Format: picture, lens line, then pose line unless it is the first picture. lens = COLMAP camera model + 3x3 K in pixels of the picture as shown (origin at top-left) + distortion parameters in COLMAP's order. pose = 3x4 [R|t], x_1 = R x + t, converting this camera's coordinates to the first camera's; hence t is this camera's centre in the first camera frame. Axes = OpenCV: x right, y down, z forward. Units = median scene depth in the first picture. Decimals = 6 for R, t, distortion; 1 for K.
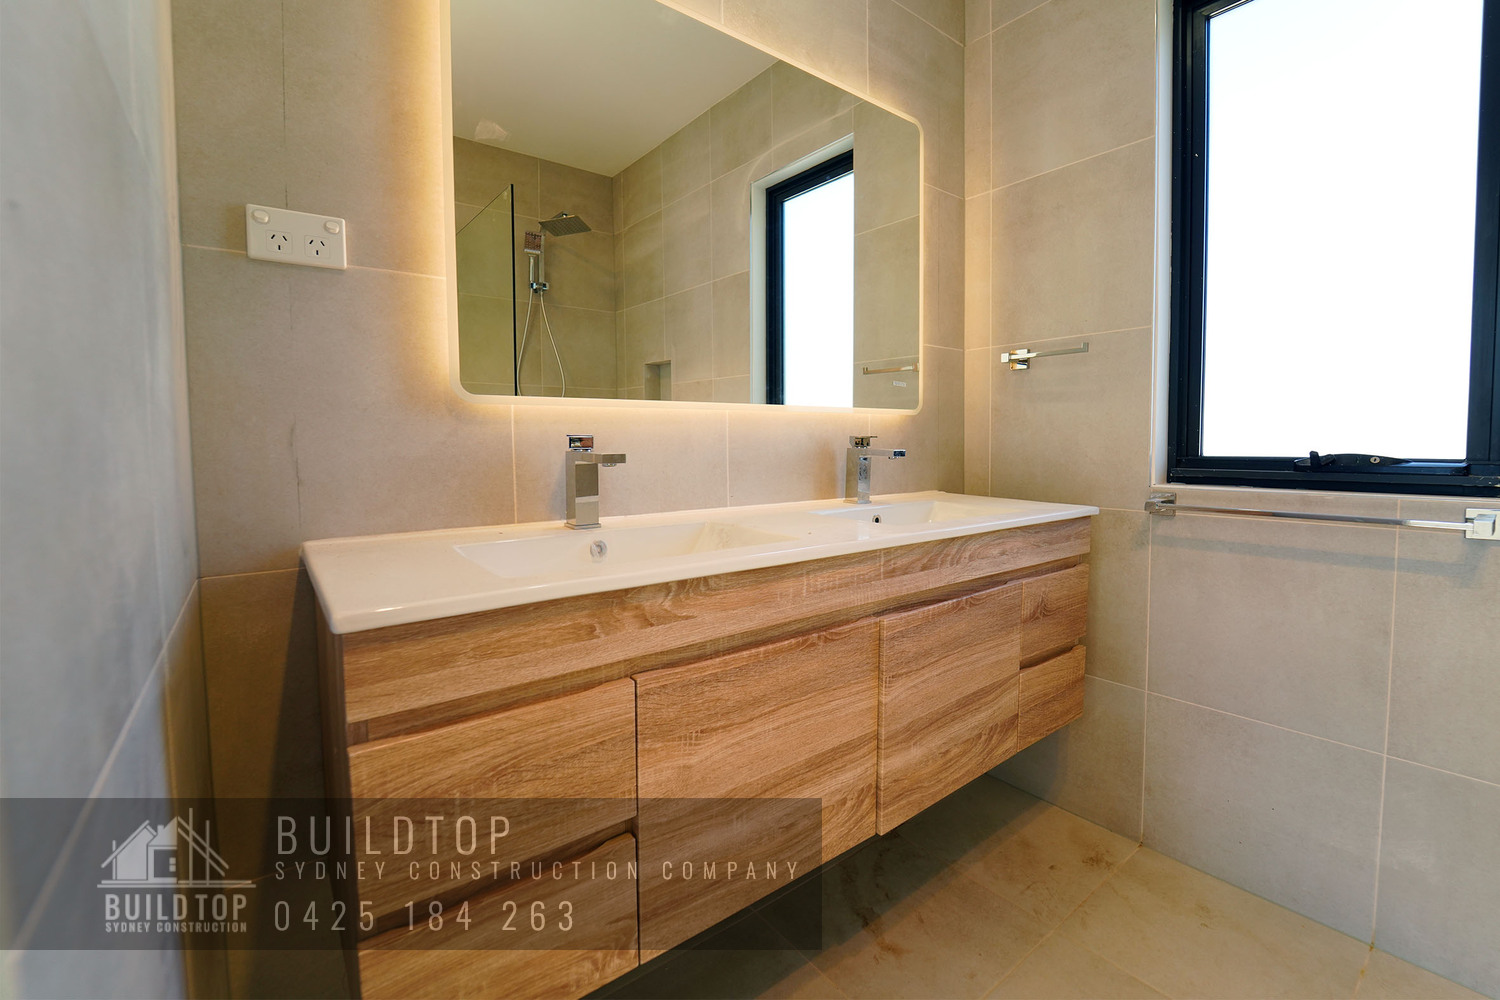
lens RADIAL K [[634.1, 0, 755.1], [0, 634.1, 440.2], [0, 0, 1]] dist [-0.024652, 0.000145]
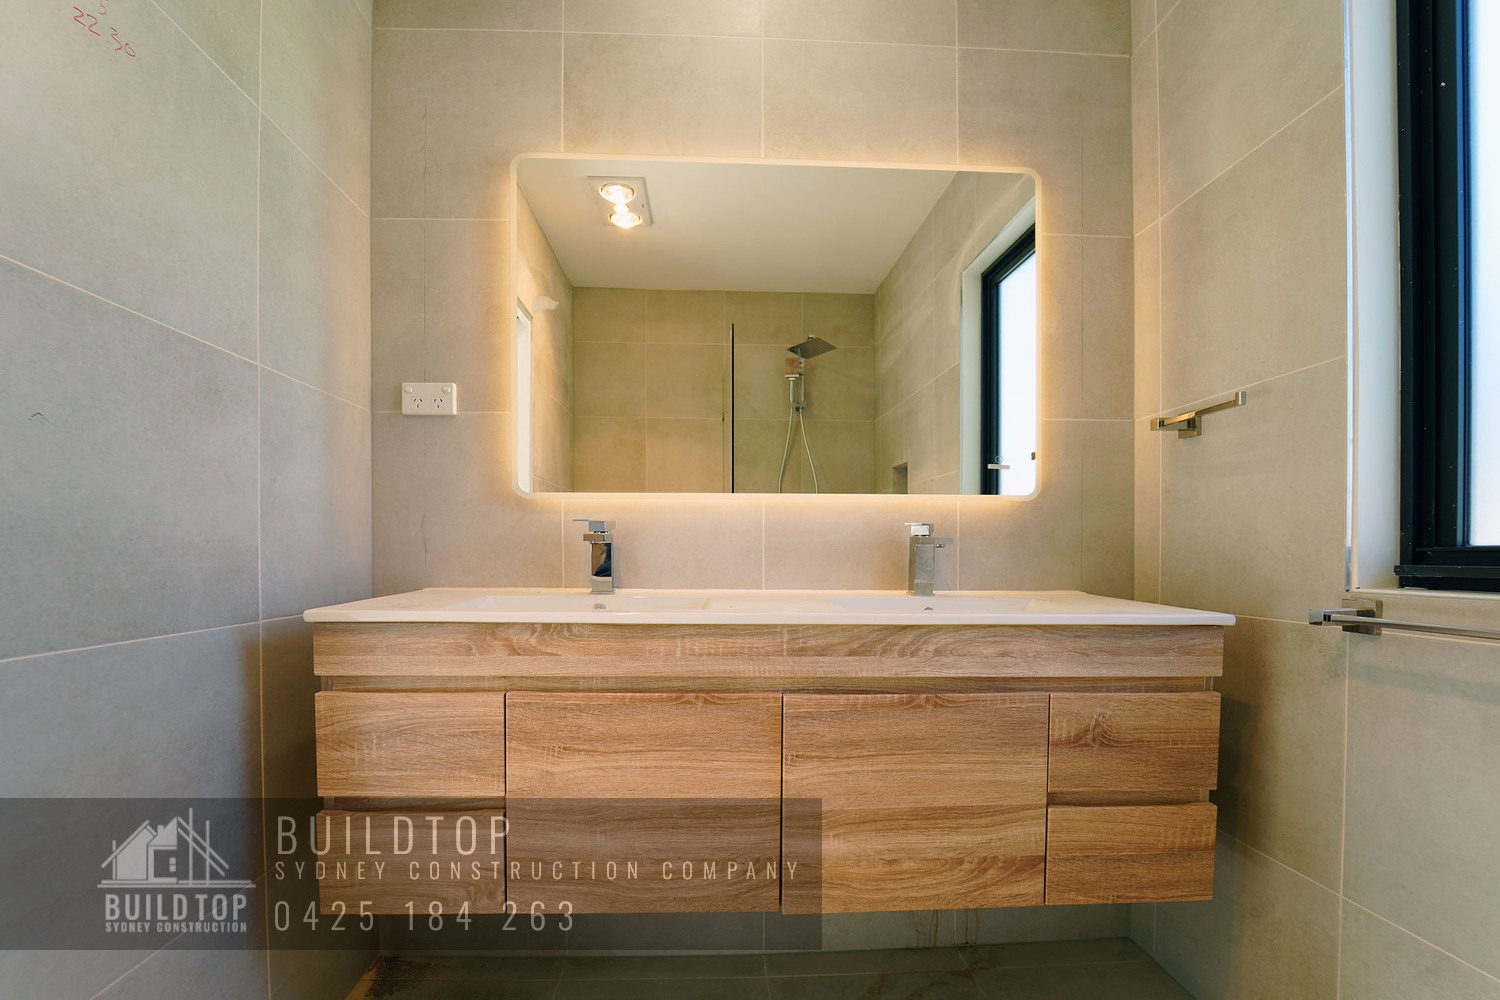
lens RADIAL K [[623.7, 0, 746.8], [0, 623.7, 527.2], [0, 0, 1]] dist [-0.023767, 0.000039]
pose [[0.821955, -0.015265, -0.569347, 0.672047], [-0.006351, 0.999333, -0.035963, 0.046818], [0.569516, 0.033176, 0.821310, 0.130015]]
